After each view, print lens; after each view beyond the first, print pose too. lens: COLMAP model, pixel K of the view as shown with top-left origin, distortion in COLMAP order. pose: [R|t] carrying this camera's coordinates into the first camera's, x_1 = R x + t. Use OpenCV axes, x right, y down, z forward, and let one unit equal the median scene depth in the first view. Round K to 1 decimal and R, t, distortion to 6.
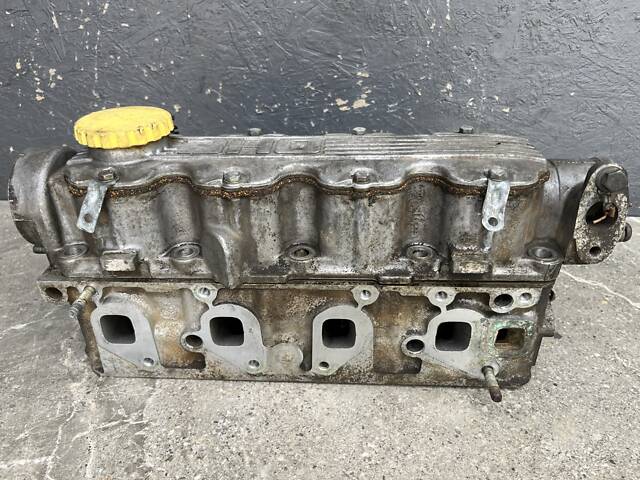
lens RADIAL K [[464.3, 0, 320.0], [0, 464.3, 240.0], [0, 0, 1]] dist [0.056593, -0.086391]
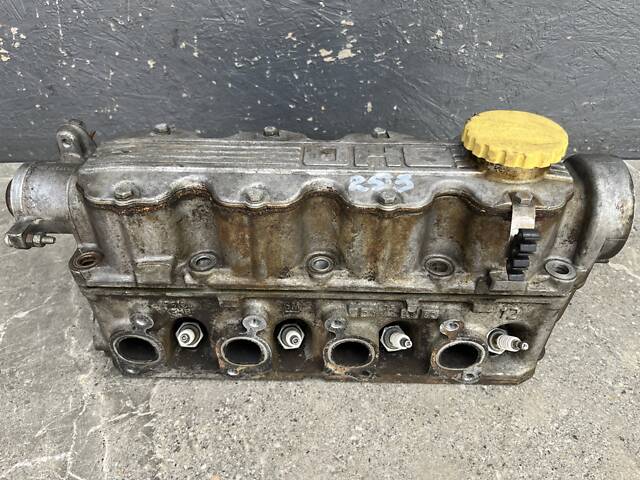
lens RADIAL K [[464.3, 0, 320.0], [0, 464.3, 240.0], [0, 0, 1]] dist [0.056593, -0.086391]
pose [[0.999261, -0.037783, 0.007111, 0.018699], [0.035627, 0.979530, 0.198119, -0.152087], [-0.014451, -0.197719, 0.980152, 0.002544]]
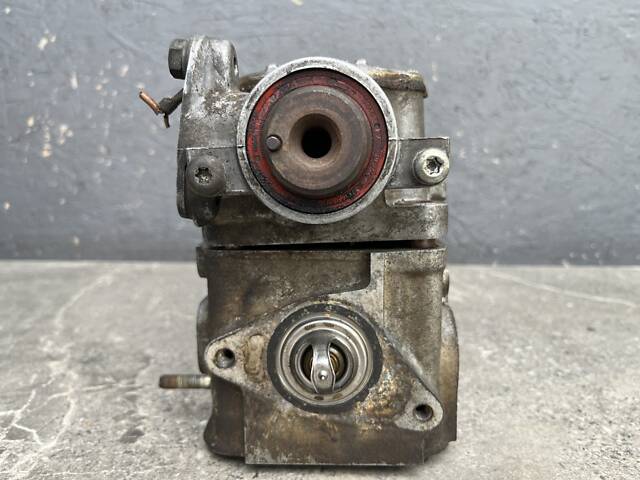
lens RADIAL K [[473.0, 0, 320.0], [0, 473.0, 240.0], [0, 0, 1]] dist [0.043996, -0.081868]
pose [[0.999206, -0.003001, 0.039732, -0.057989], [0.015503, 0.947868, -0.318287, 0.302612], [-0.036705, 0.318650, 0.947162, 0.070851]]
